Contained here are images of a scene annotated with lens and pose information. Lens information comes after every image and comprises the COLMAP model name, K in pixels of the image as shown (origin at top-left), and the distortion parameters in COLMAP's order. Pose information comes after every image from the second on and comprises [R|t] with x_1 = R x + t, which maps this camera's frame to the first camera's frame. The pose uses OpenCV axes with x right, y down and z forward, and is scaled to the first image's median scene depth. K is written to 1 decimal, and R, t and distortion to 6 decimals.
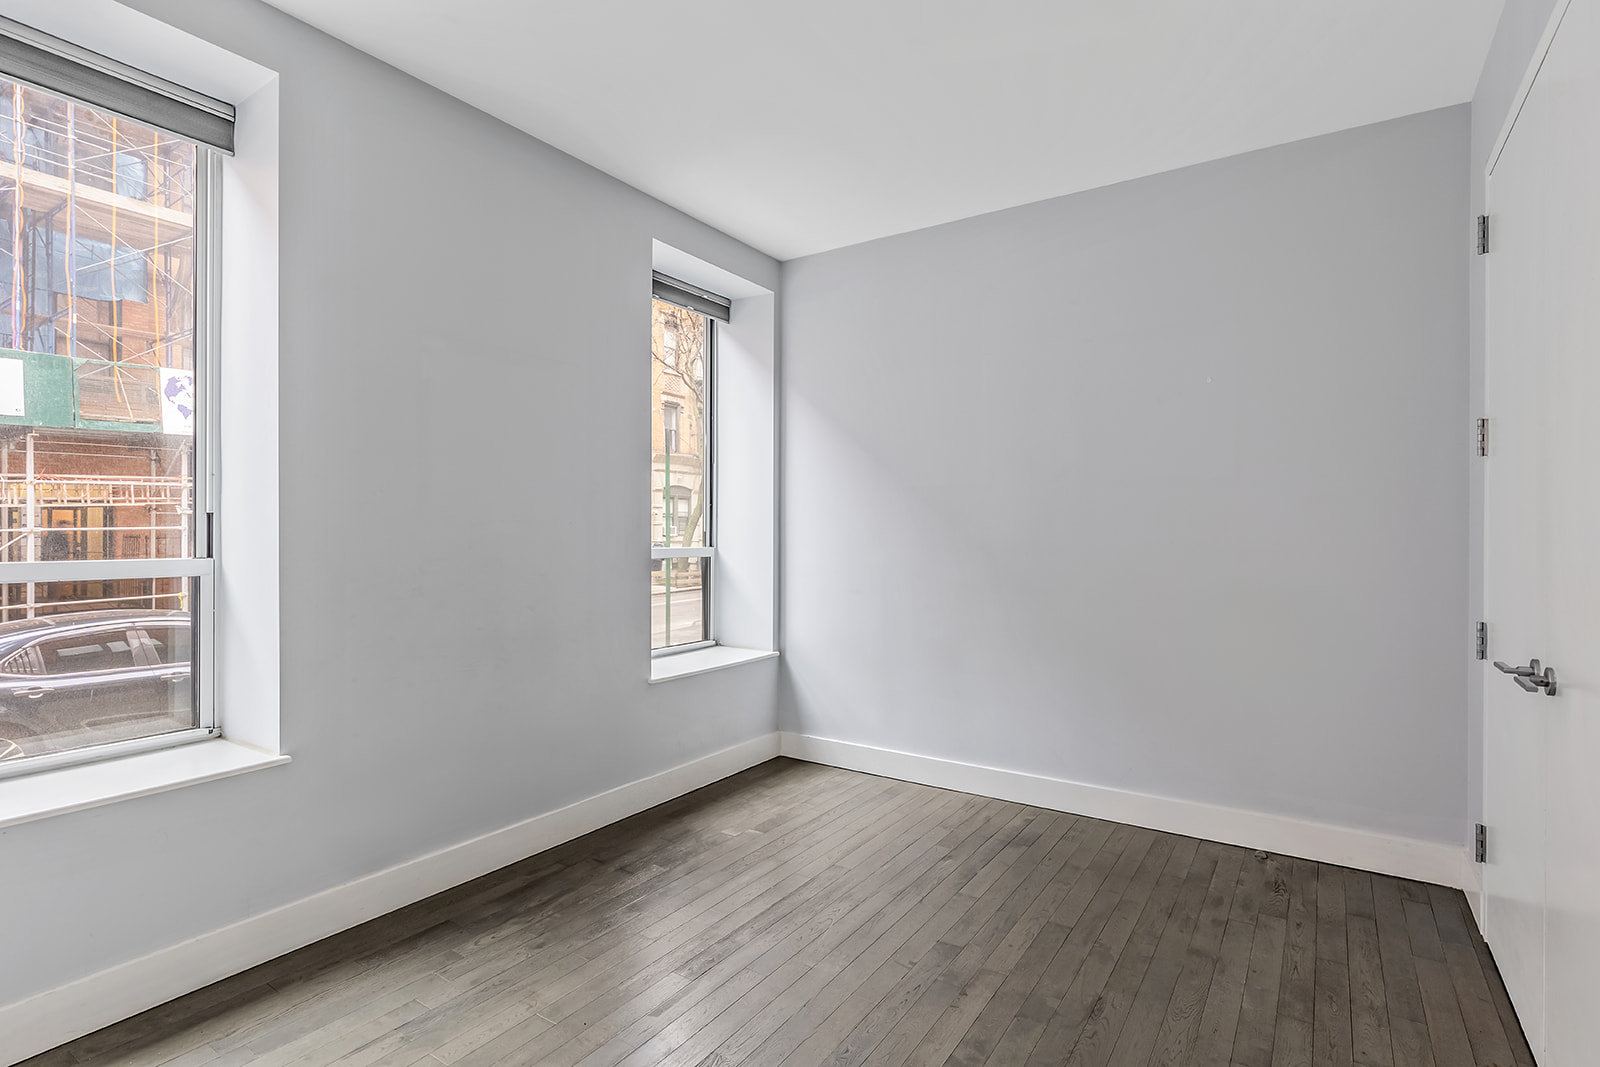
lens RADIAL K [[783.9, 0, 812.8], [0, 783.9, 533.3], [0, 0, 1]] dist [-0.002014, 0.000439]
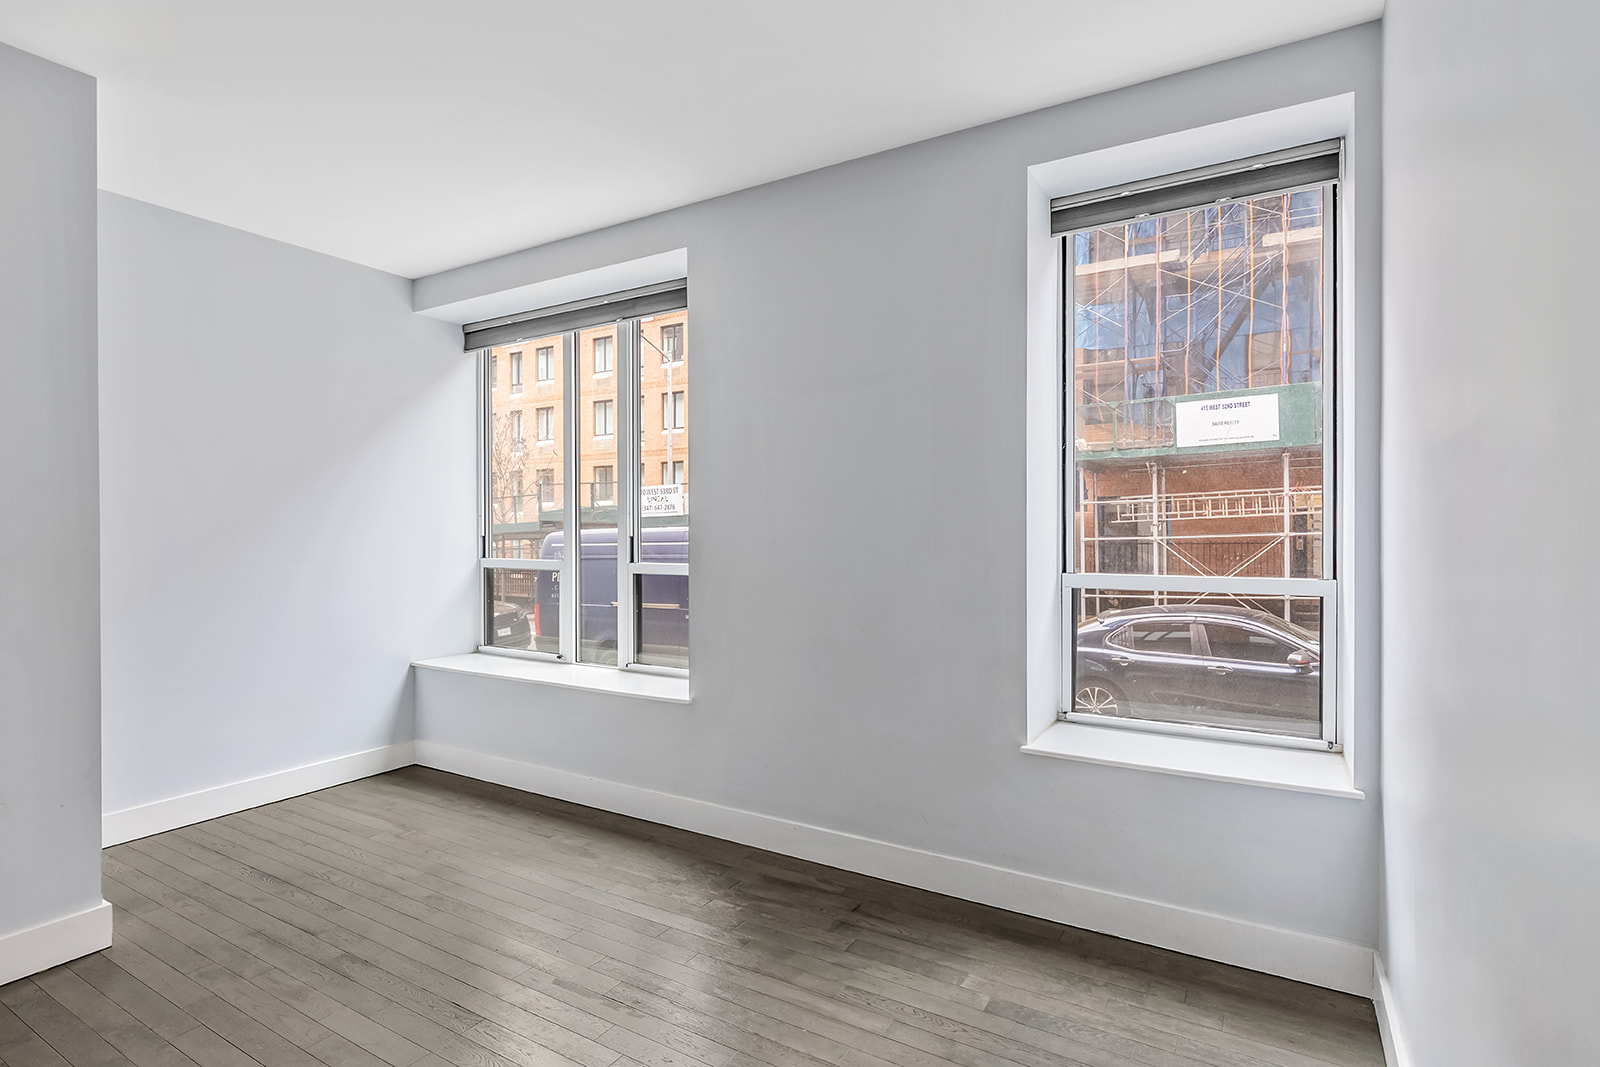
lens RADIAL K [[783.9, 0, 807.1], [0, 783.9, 535.9], [0, 0, 1]] dist [-0.002014, 0.000439]
pose [[0.049860, 0.003495, -0.998750, 0.458634], [-0.000265, 0.999994, 0.003486, -0.018014], [0.998756, 0.000091, 0.049861, 0.631366]]
